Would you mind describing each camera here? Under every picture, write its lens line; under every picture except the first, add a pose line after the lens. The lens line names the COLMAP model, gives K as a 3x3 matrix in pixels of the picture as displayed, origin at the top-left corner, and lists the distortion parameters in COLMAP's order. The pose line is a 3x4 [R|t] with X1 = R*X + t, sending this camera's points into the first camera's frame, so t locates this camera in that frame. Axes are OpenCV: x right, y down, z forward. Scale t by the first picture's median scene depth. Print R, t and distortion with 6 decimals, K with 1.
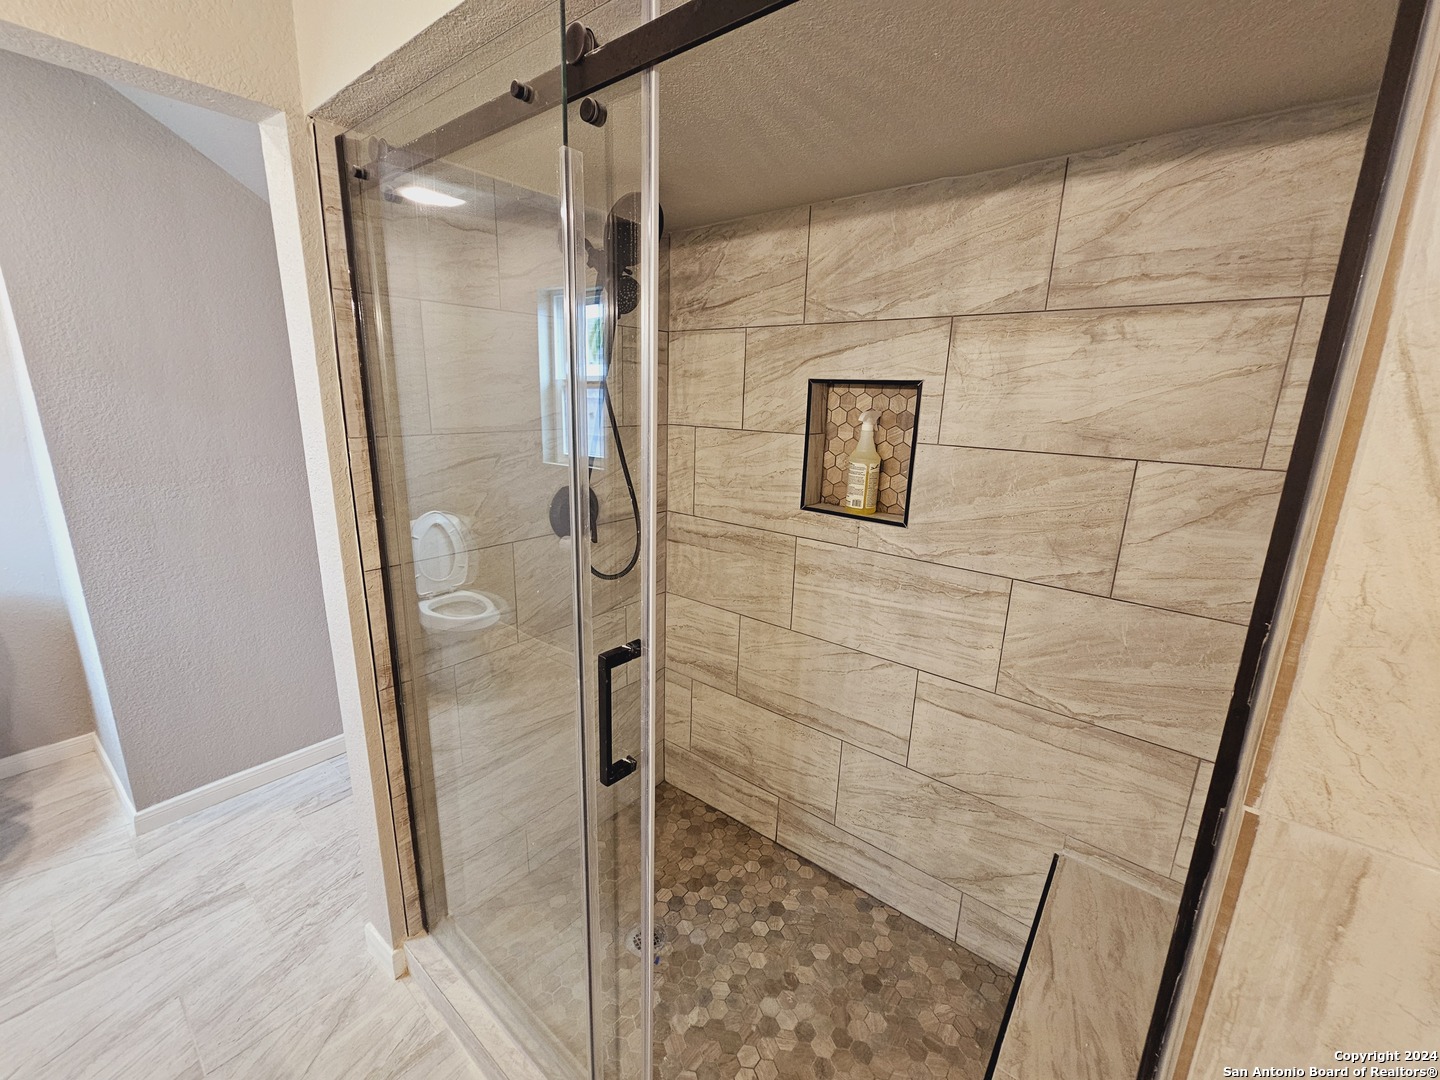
lens RADIAL K [[590.5, 0, 714.0], [0, 590.5, 535.8], [0, 0, 1]] dist [-0.004493, 0.002448]
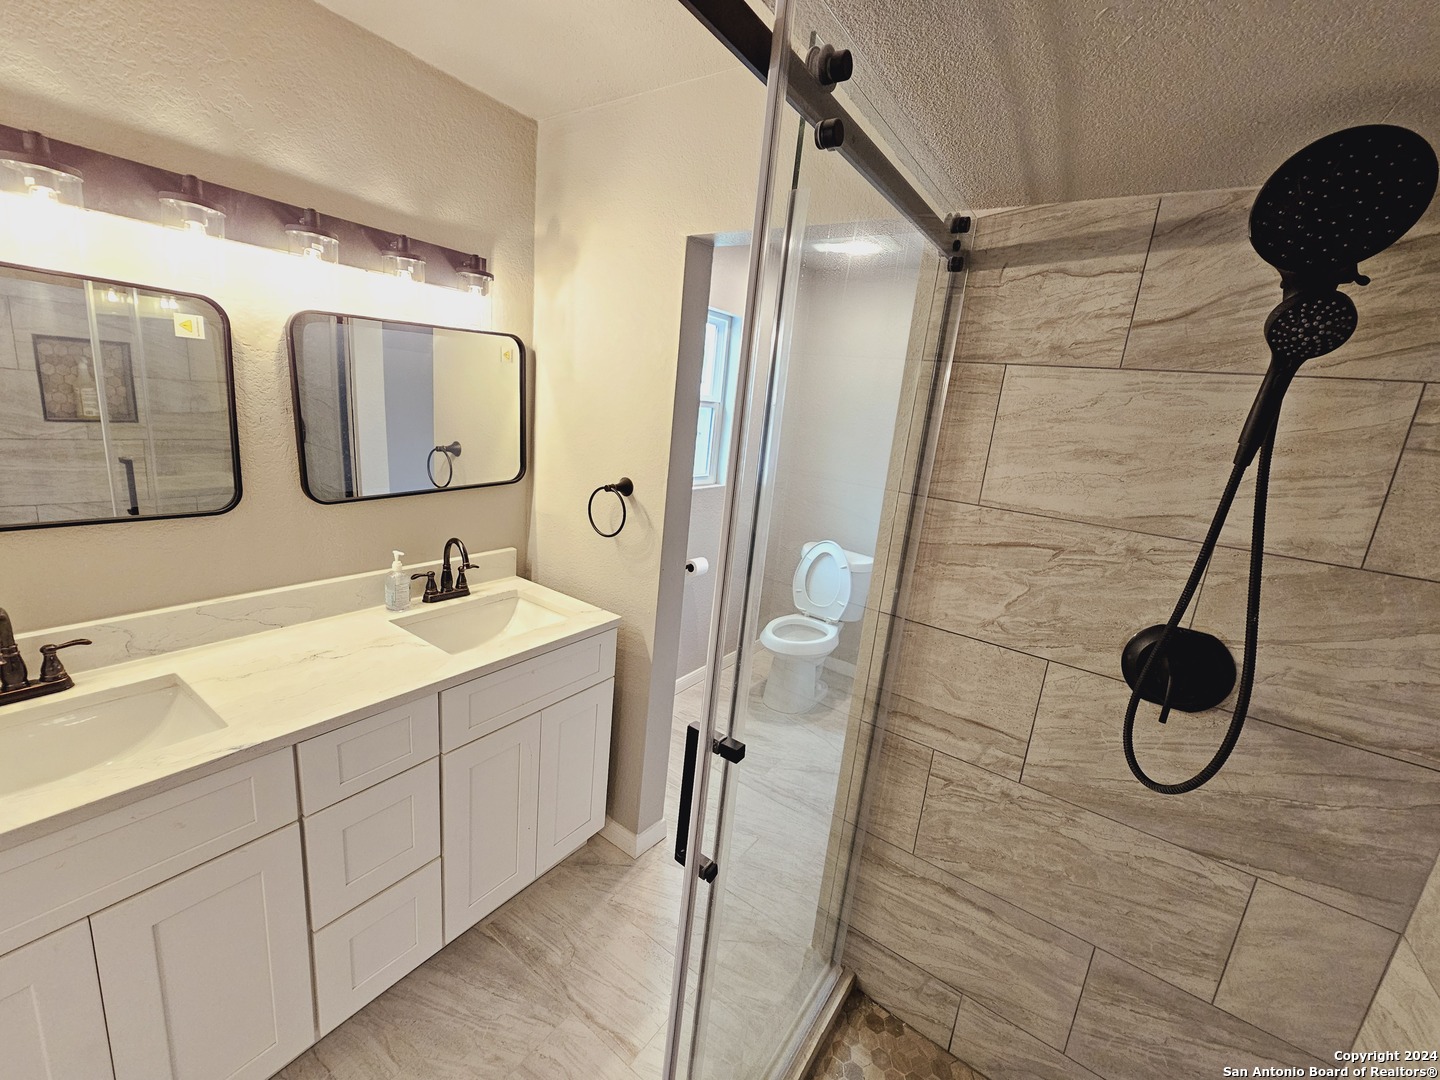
lens RADIAL K [[593.8, 0, 718.4], [0, 593.8, 536.4], [0, 0, 1]] dist [-0.000900, 0.000065]
pose [[0.071704, 0.204851, -0.976163, 0.339591], [-0.331047, 0.928093, 0.170447, -0.123625], [0.940886, 0.310934, 0.134363, 0.417229]]
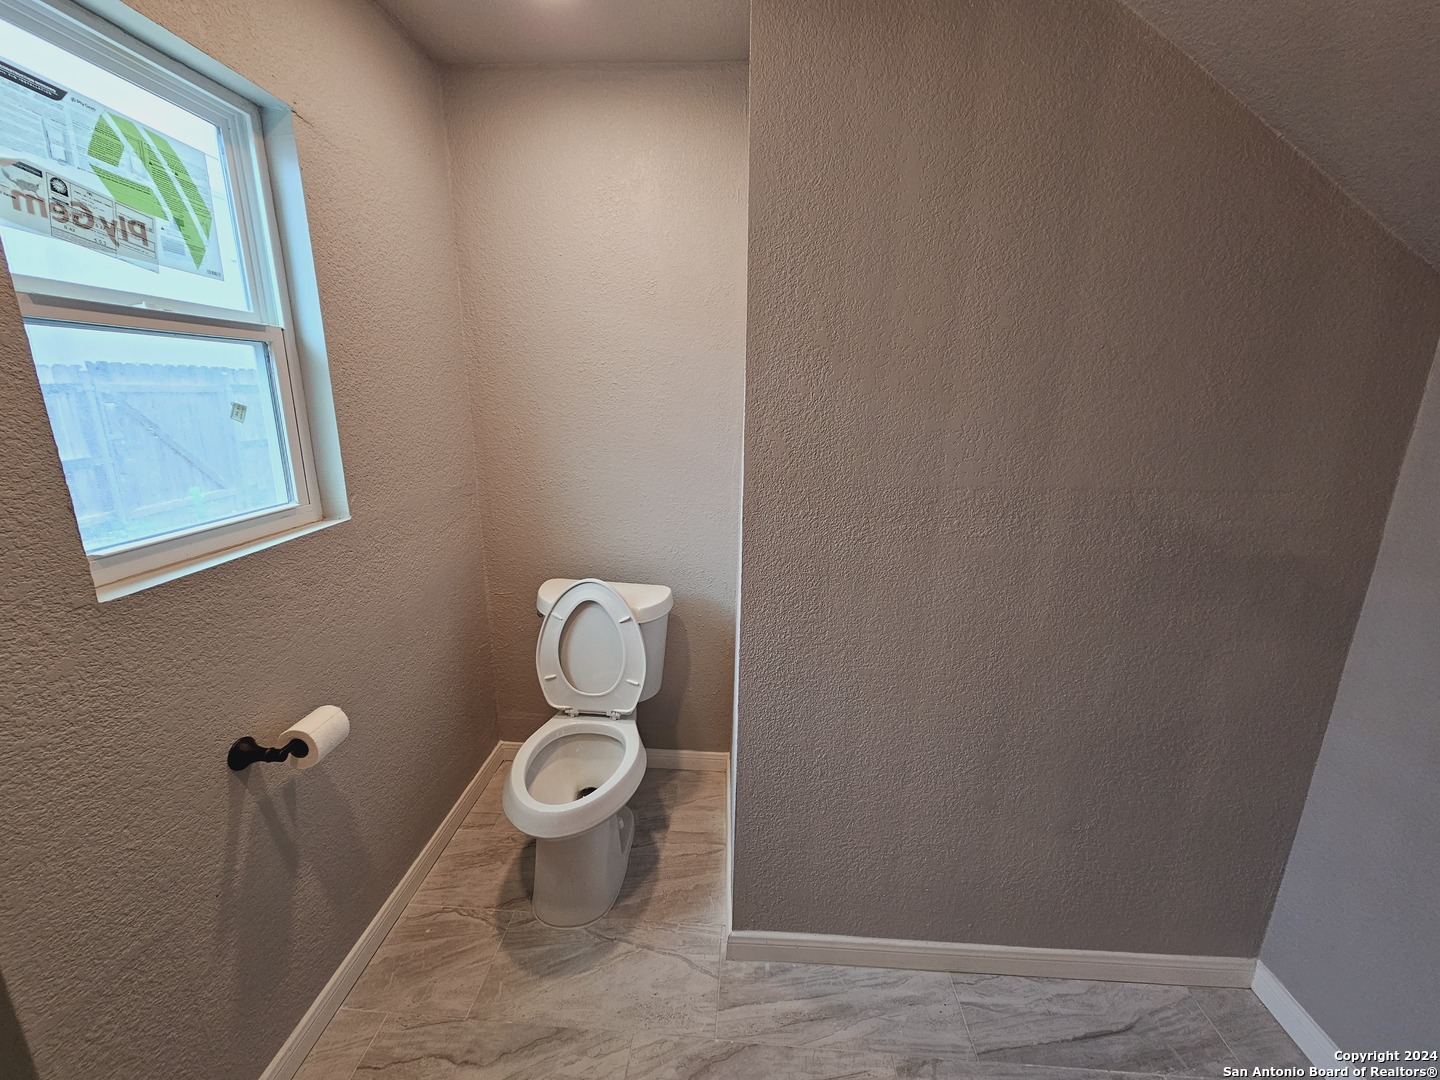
lens RADIAL K [[590.5, 0, 714.0], [0, 590.5, 535.8], [0, 0, 1]] dist [-0.004493, 0.002448]
pose [[0.589162, 0.177651, -0.788244, -0.563625], [-0.192353, 0.978322, 0.076718, -0.102771], [0.784786, 0.106422, 0.610562, 0.538583]]
